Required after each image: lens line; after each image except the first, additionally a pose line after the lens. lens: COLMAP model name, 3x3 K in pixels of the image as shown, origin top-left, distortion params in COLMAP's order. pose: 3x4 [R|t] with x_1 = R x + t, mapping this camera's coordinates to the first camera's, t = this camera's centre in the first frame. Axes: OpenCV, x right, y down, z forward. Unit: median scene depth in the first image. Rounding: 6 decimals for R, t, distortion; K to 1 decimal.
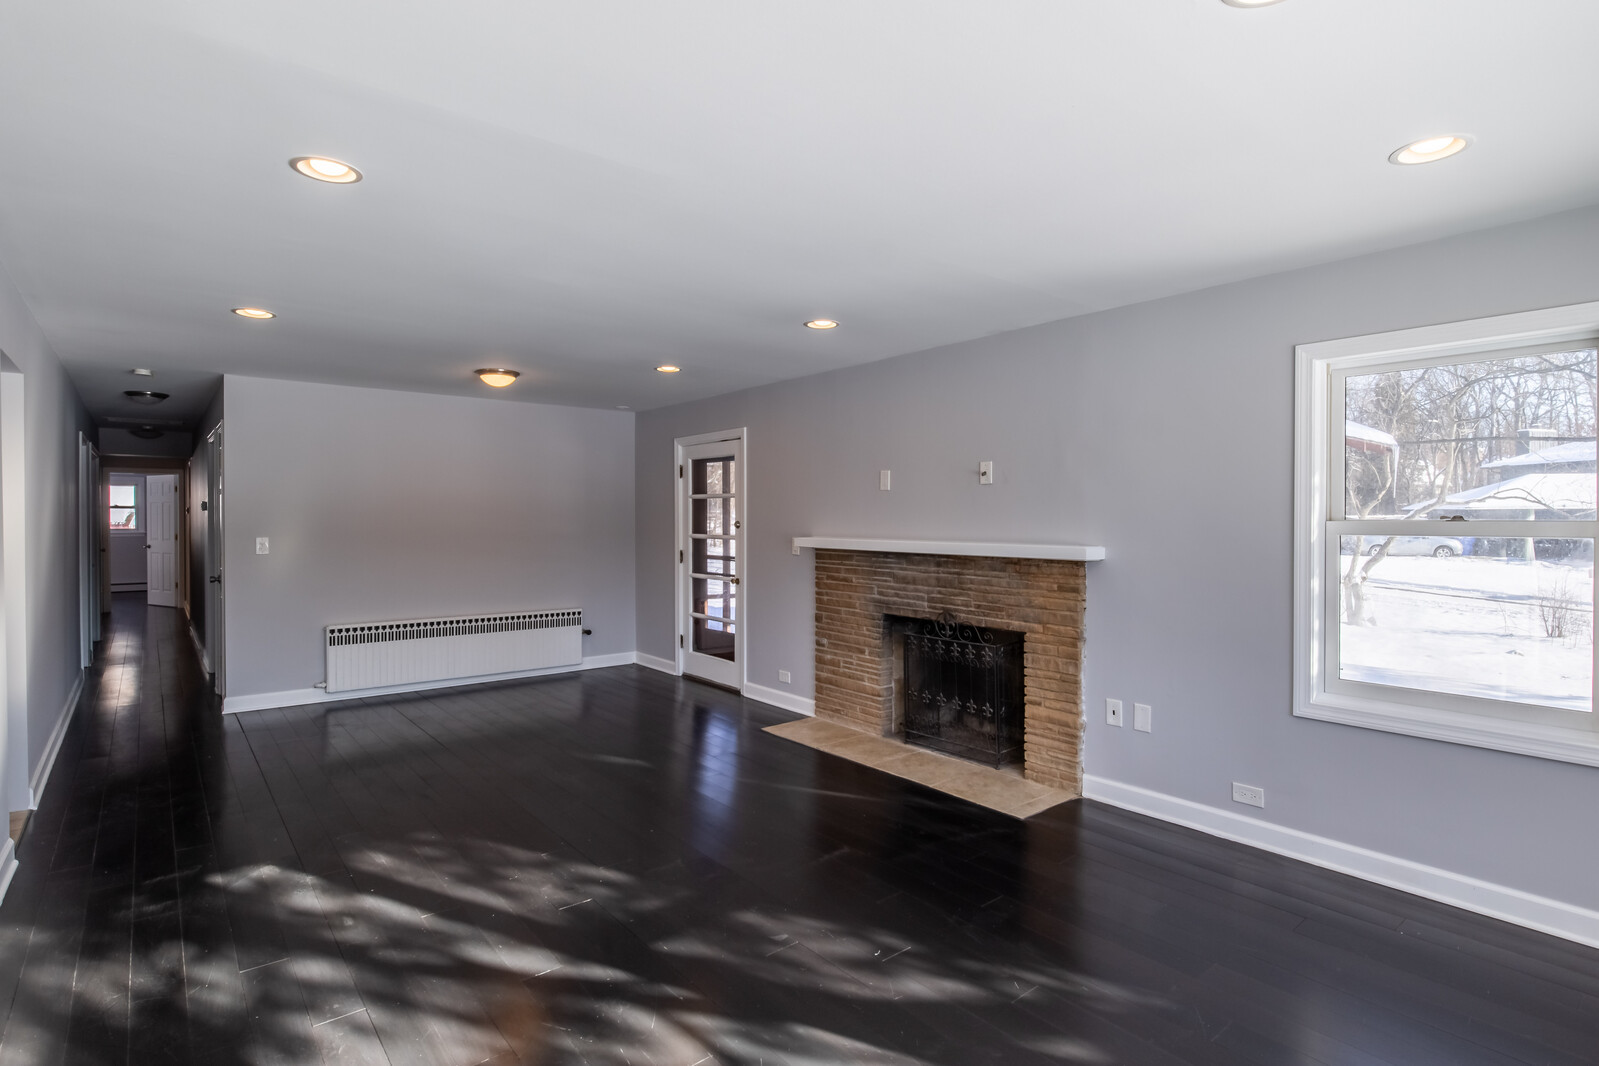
lens RADIAL K [[792.9, 0, 799.5], [0, 792.9, 533.0], [0, 0, 1]] dist [-0.002141, 0.000087]
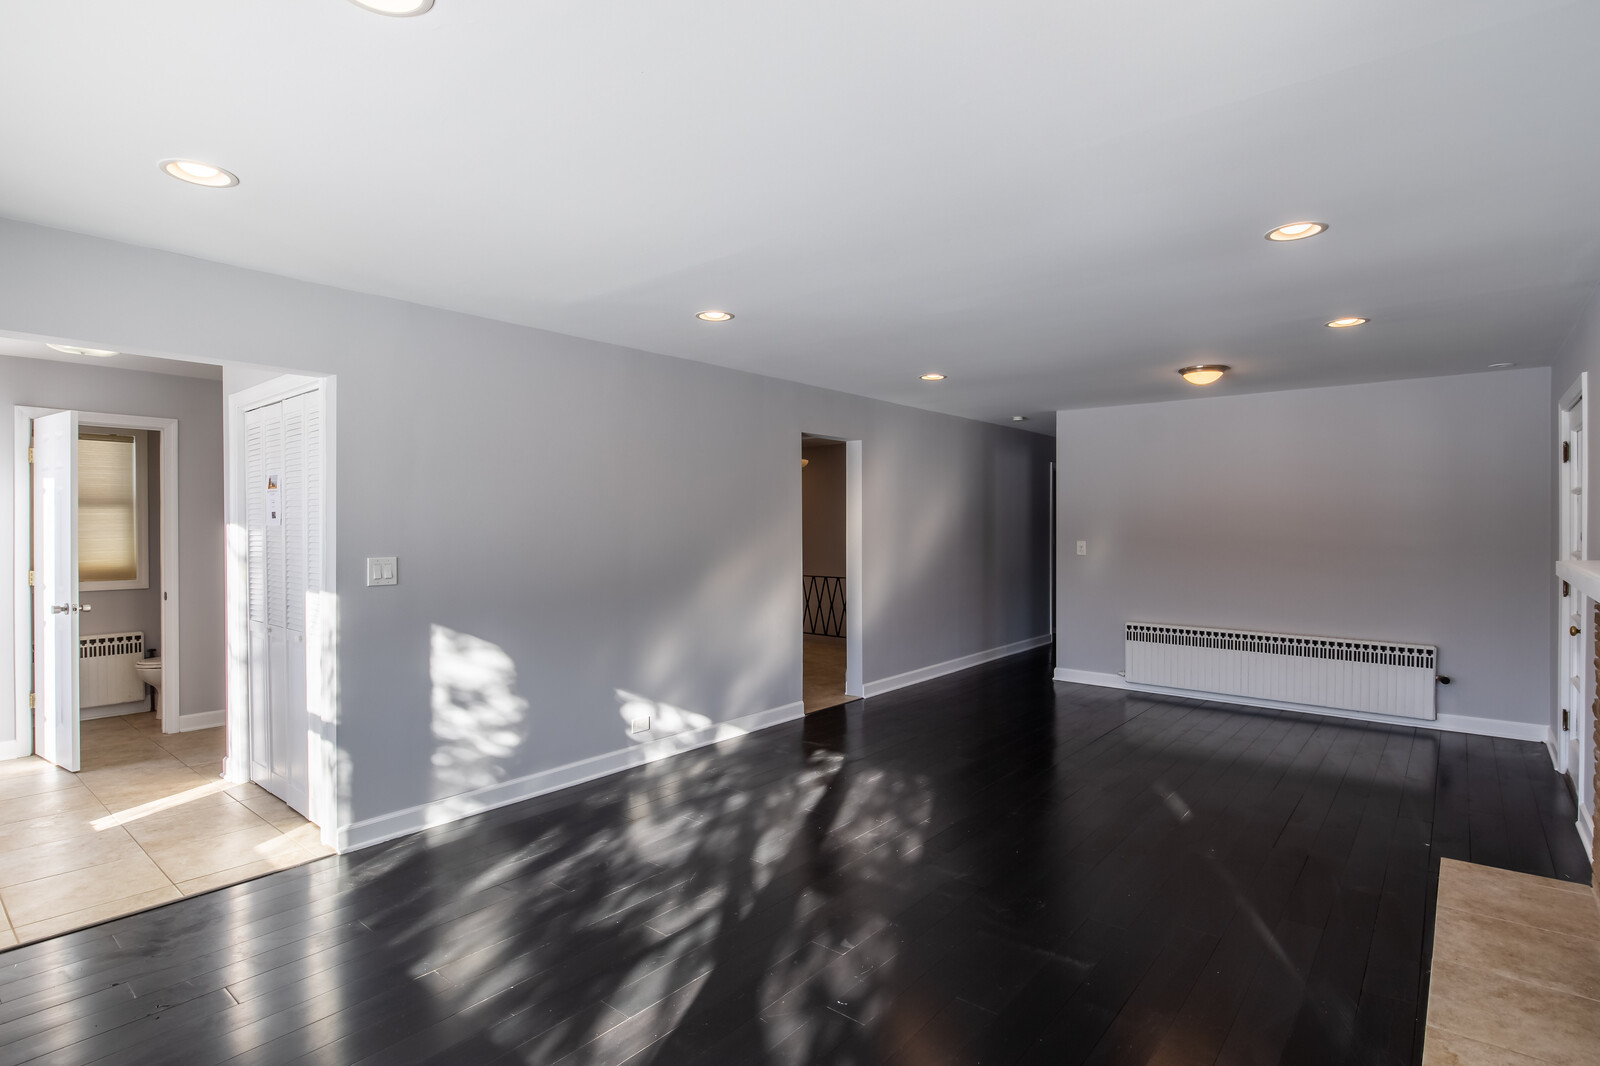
lens RADIAL K [[803.1, 0, 800.0], [0, 803.1, 533.0], [0, 0, 1]] dist [-0.006424, 0.000825]
pose [[0.192605, 0.009604, -0.981229, 0.551195], [-0.018733, 0.999806, 0.006108, -0.007837], [0.981098, 0.017205, 0.192748, 0.425811]]
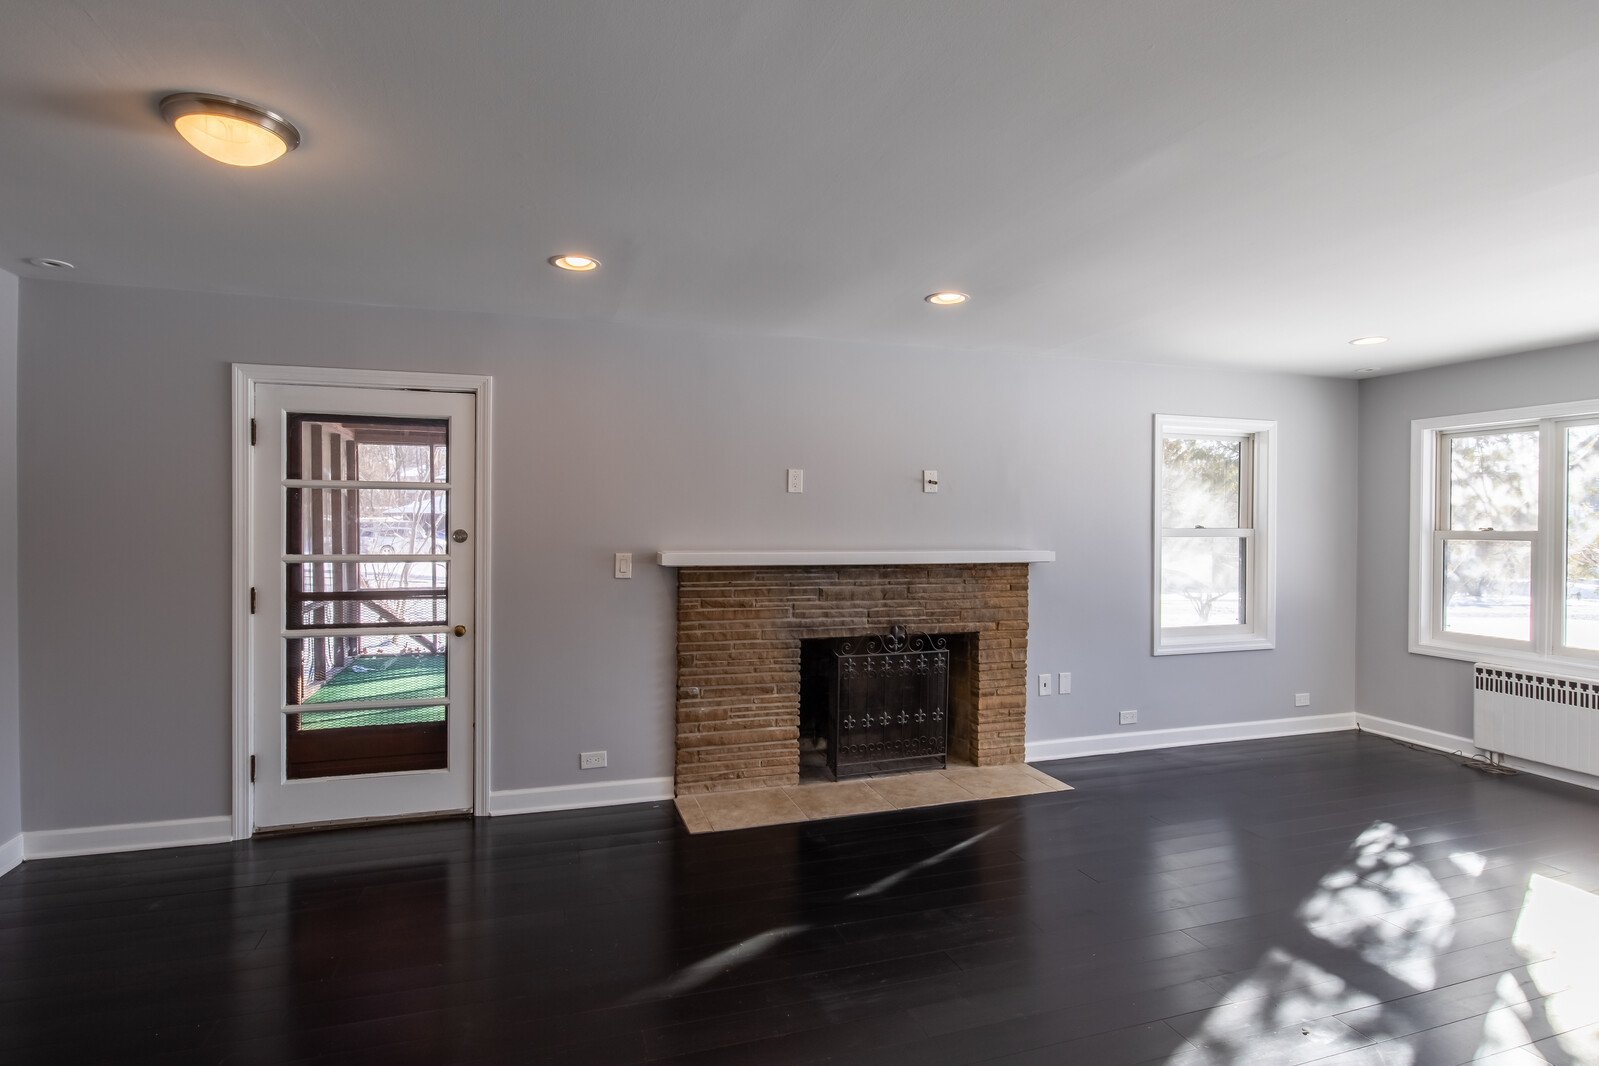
lens RADIAL K [[802.6, 0, 799.5], [0, 802.6, 533.0], [0, 0, 1]] dist [-0.006424, 0.000825]
pose [[0.370821, -0.013247, 0.928610, -0.755548], [0.012172, 0.999882, 0.009403, -0.021098], [-0.928625, 0.007817, 0.370938, 0.752609]]
